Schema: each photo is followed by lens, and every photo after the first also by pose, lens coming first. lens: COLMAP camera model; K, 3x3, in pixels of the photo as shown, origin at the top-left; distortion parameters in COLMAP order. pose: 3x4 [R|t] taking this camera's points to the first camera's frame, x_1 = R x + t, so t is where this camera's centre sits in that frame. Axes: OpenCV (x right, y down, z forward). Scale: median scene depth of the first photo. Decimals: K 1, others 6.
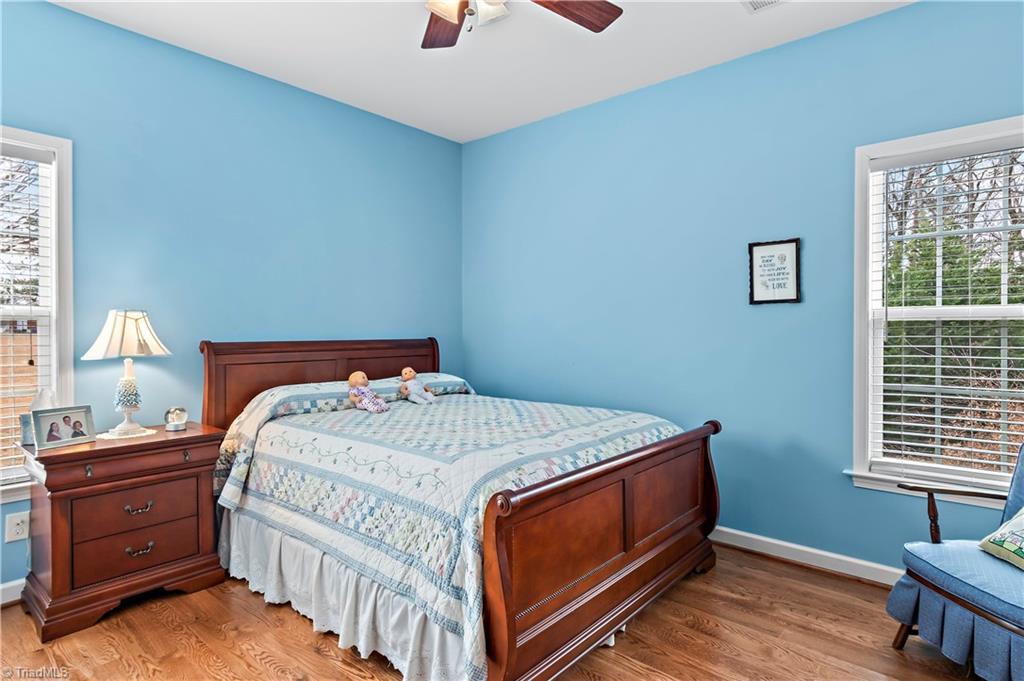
lens RADIAL K [[552.1, 0, 532.6], [0, 552.1, 337.6], [0, 0, 1]] dist [0.001211, 0.000683]
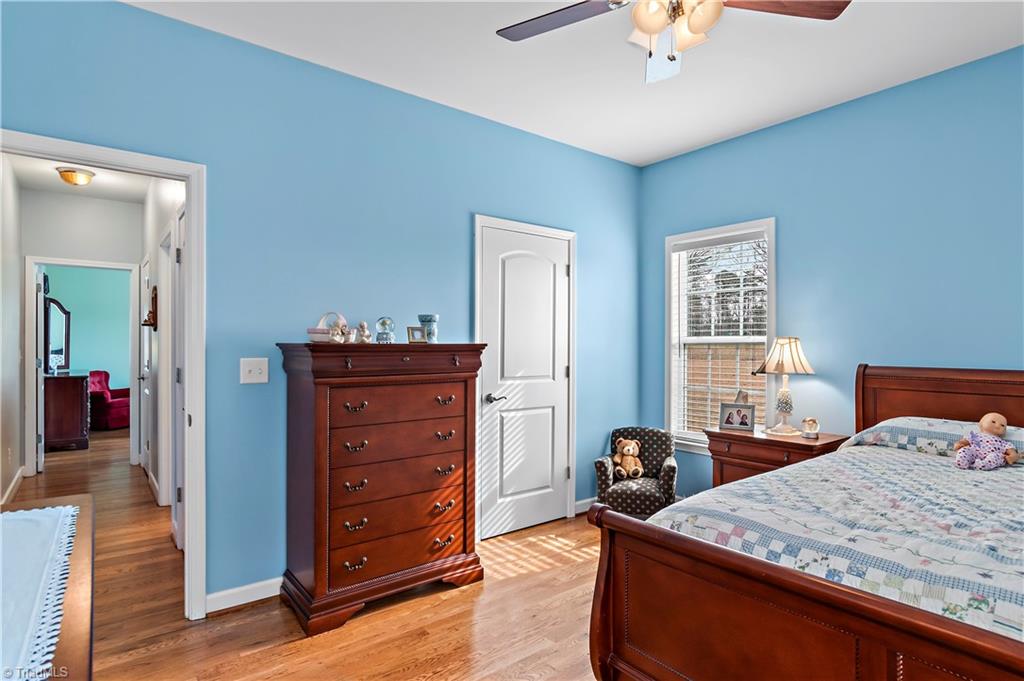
lens RADIAL K [[552.1, 0, 532.6], [0, 552.1, 337.6], [0, 0, 1]] dist [0.001211, 0.000683]
pose [[-0.189812, -0.012853, -0.981736, 0.604498], [-0.017968, 0.999792, -0.009615, -0.023889], [0.981656, 0.015815, -0.190003, 0.610952]]
